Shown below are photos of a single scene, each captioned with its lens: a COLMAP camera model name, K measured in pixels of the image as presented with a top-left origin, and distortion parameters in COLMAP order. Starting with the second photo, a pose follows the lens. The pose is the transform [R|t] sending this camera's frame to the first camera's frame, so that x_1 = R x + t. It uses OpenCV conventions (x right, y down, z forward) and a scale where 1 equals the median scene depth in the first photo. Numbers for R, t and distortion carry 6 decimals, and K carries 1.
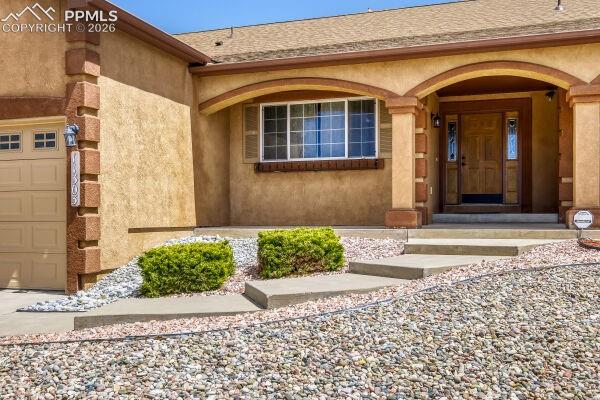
lens RADIAL K [[622.4, 0, 300.2], [0, 622.4, 197.1], [0, 0, 1]] dist [-0.015742, 0.000000]
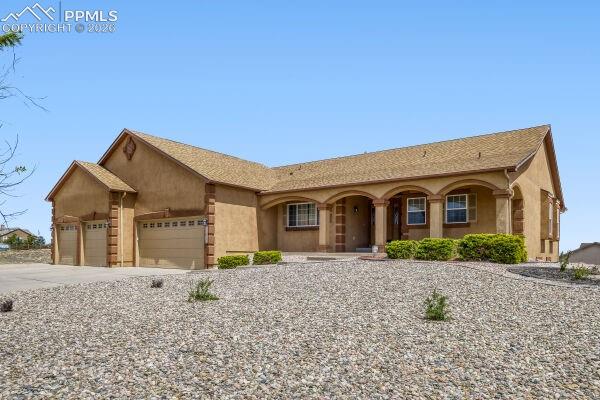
lens RADIAL K [[422.7, 0, 298.9], [0, 422.7, 200.6], [0, 0, 1]] dist [-0.005897, -0.000158]
pose [[0.948547, -0.026693, -0.315511, 0.643796], [-0.003593, 0.995469, -0.095020, 0.000177], [0.316617, 0.091264, 0.944153, -0.761915]]
